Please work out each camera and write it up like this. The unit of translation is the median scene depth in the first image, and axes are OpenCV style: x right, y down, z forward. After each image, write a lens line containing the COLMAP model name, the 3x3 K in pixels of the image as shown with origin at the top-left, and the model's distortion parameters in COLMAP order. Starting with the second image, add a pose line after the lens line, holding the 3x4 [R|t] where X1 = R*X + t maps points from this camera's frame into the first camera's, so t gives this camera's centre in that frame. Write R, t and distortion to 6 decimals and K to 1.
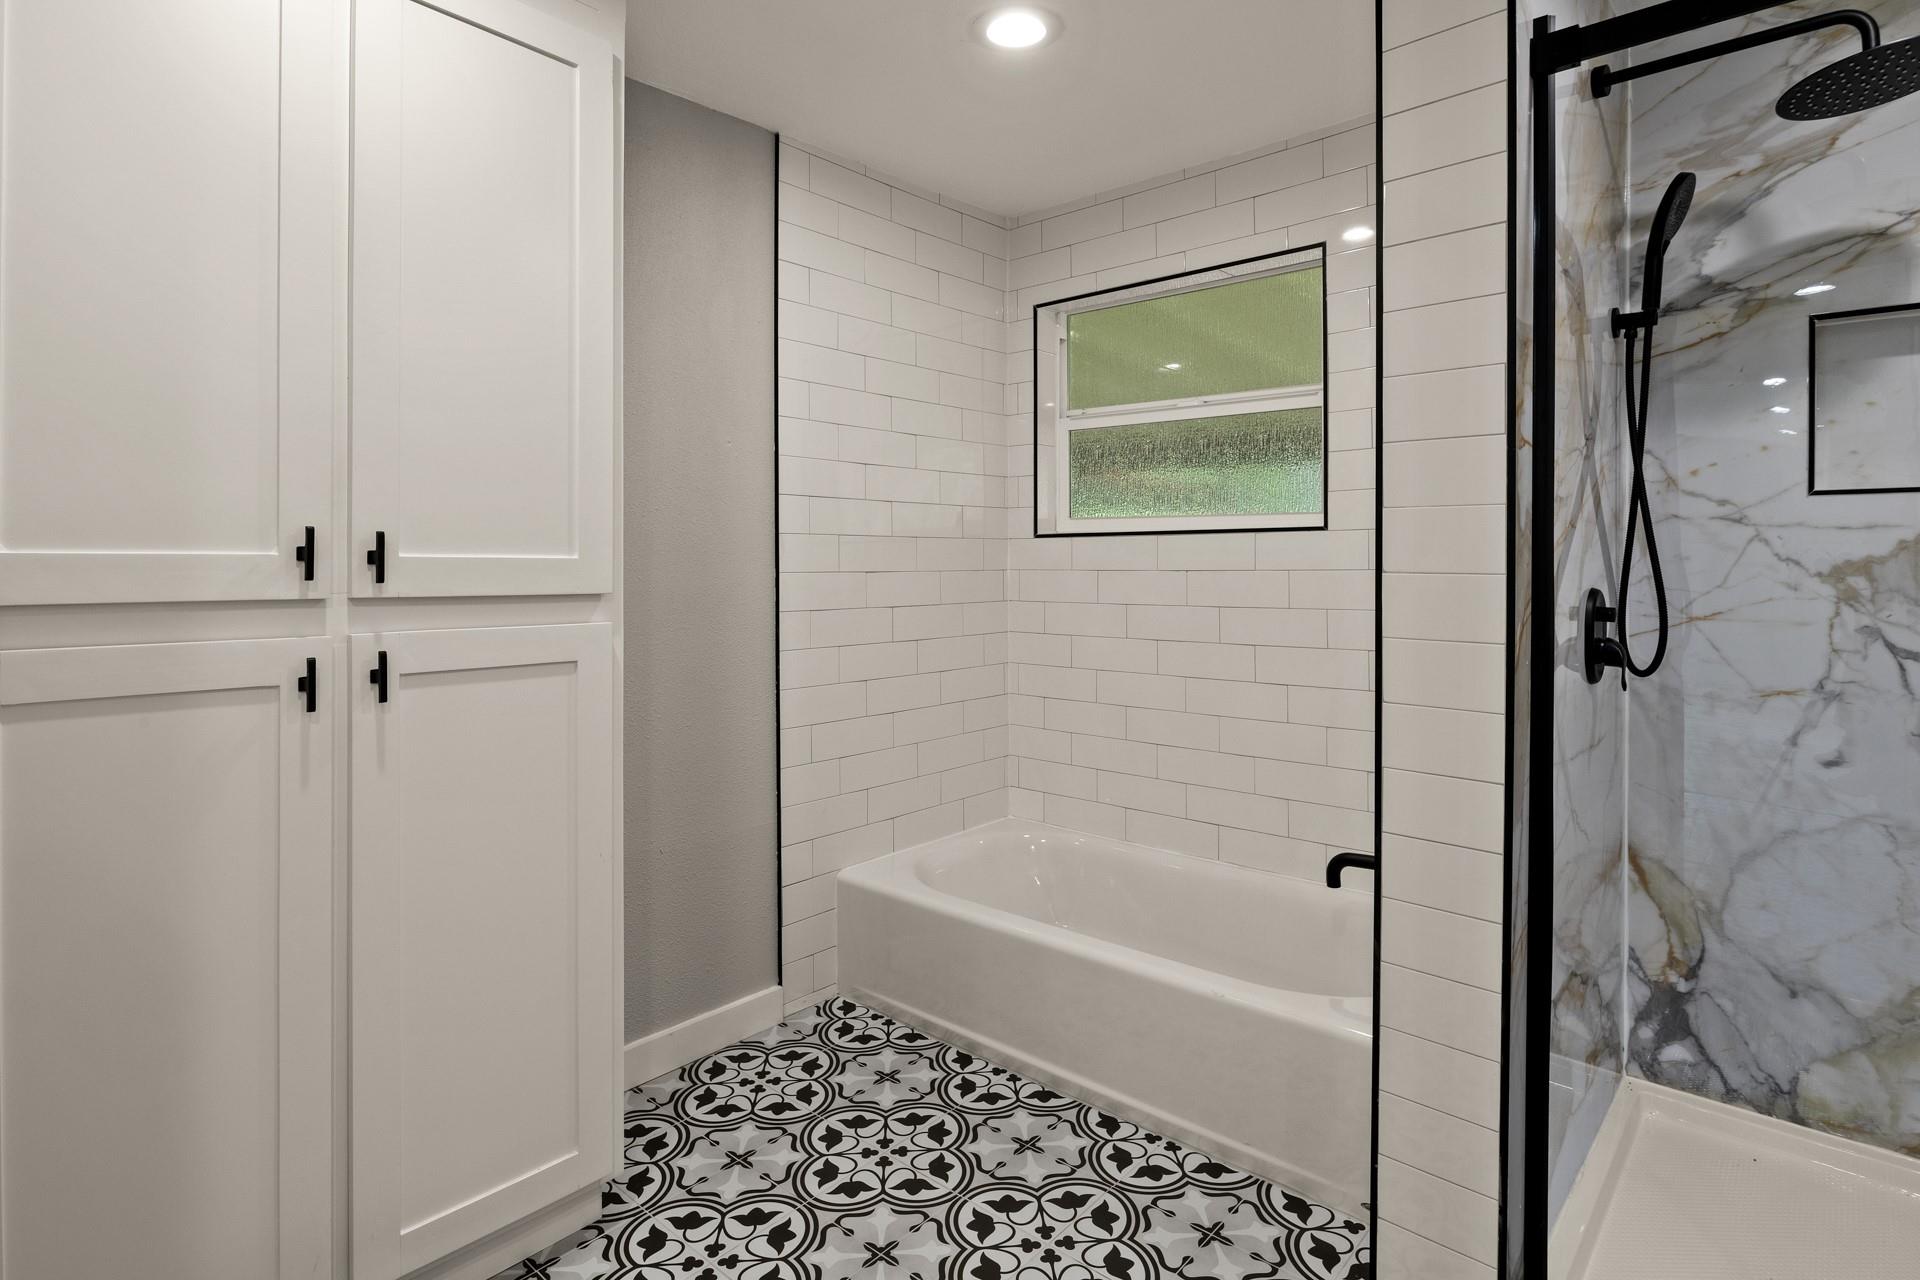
lens RADIAL K [[965.3, 0, 954.9], [0, 965.3, 568.6], [0, 0, 1]] dist [-0.006895, 0.000672]
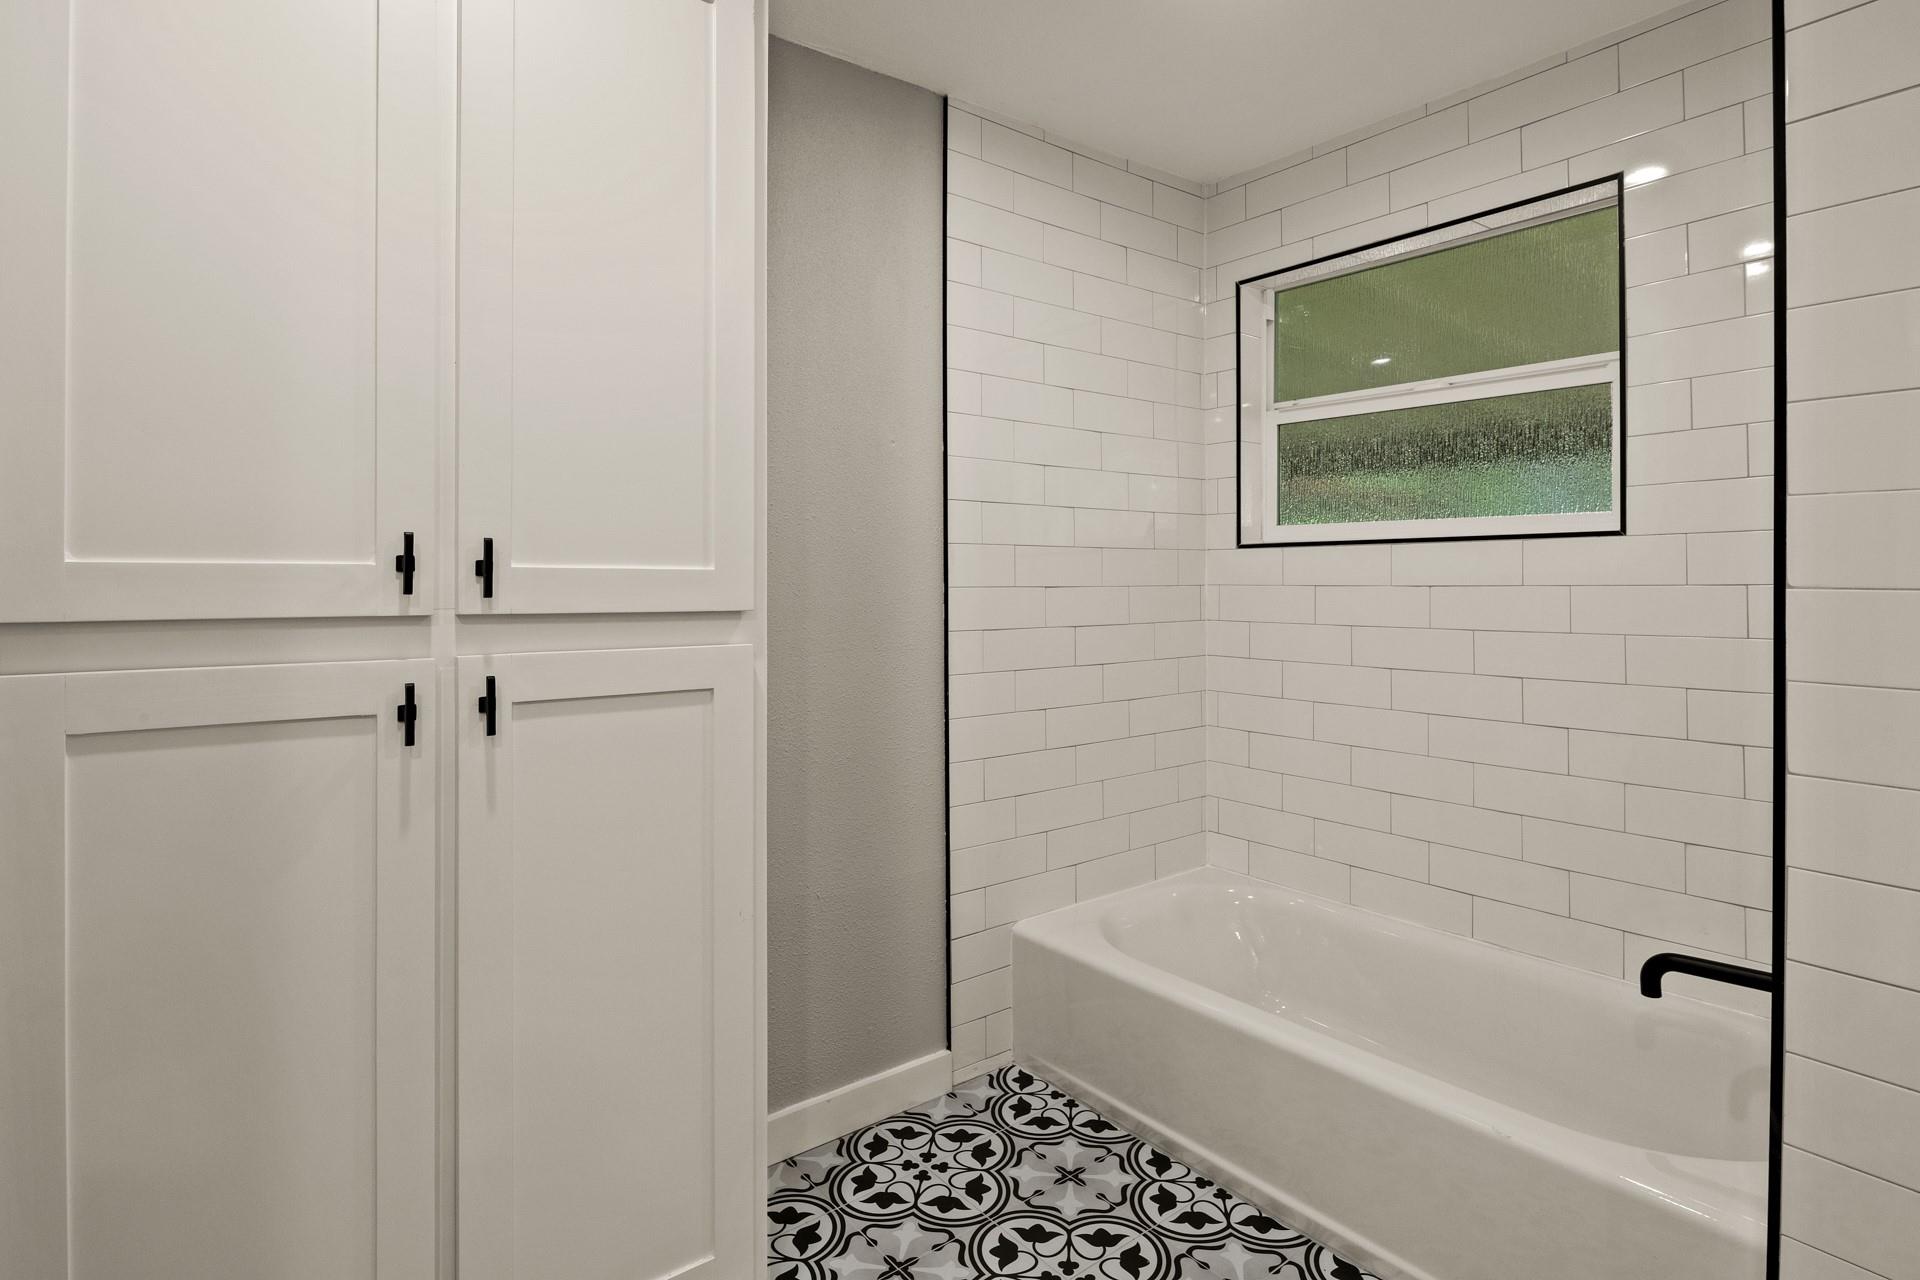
lens RADIAL K [[965.3, 0, 954.9], [0, 965.3, 568.6], [0, 0, 1]] dist [-0.006895, 0.000672]
pose [[0.983598, -0.002117, -0.180362, -0.015469], [-0.000981, 0.999854, -0.017087, 0.001964], [0.180372, 0.016984, 0.983452, 0.129718]]
